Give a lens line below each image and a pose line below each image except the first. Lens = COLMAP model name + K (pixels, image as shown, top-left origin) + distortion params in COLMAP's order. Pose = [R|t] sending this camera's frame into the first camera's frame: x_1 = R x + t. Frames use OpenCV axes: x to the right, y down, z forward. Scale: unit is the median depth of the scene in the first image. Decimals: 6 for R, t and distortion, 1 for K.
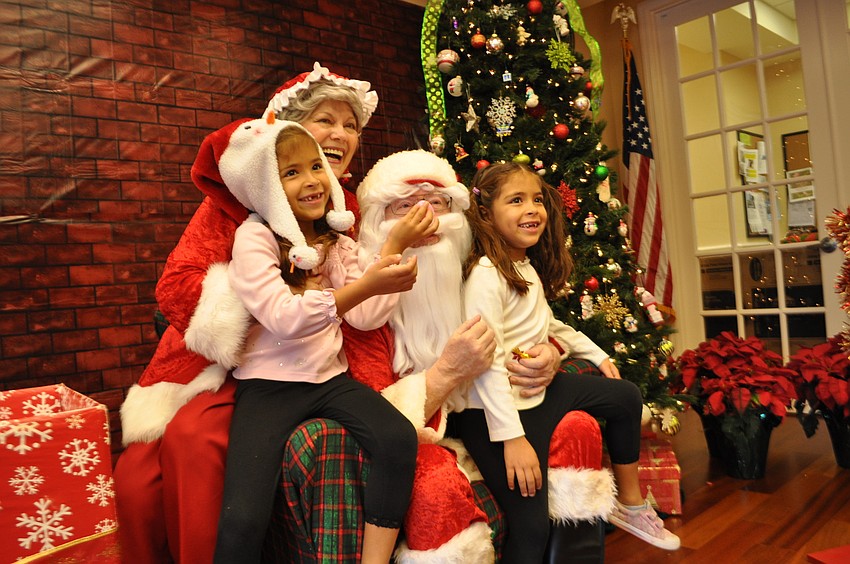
lens RADIAL K [[641.1, 0, 425.0], [0, 641.1, 282.0], [0, 0, 1]] dist [-0.080526, 0.009245]
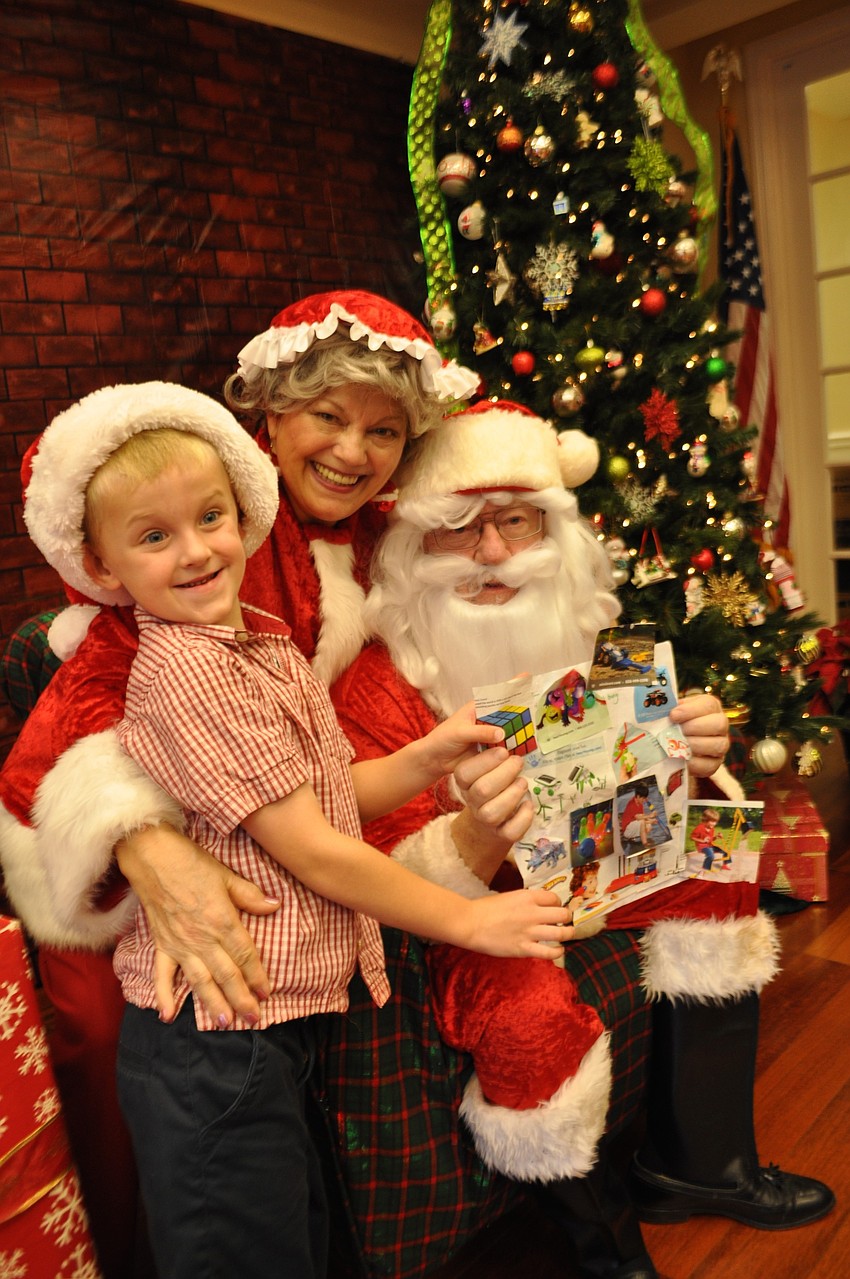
lens RADIAL K [[964.7, 0, 429.3], [0, 964.7, 638.1], [0, 0, 1]] dist [-0.080526, 0.009245]
pose [[0.998158, -0.035740, 0.049025, -0.046807], [0.026672, 0.984292, 0.174524, -0.082227], [-0.054493, -0.172895, 0.983432, 0.075236]]
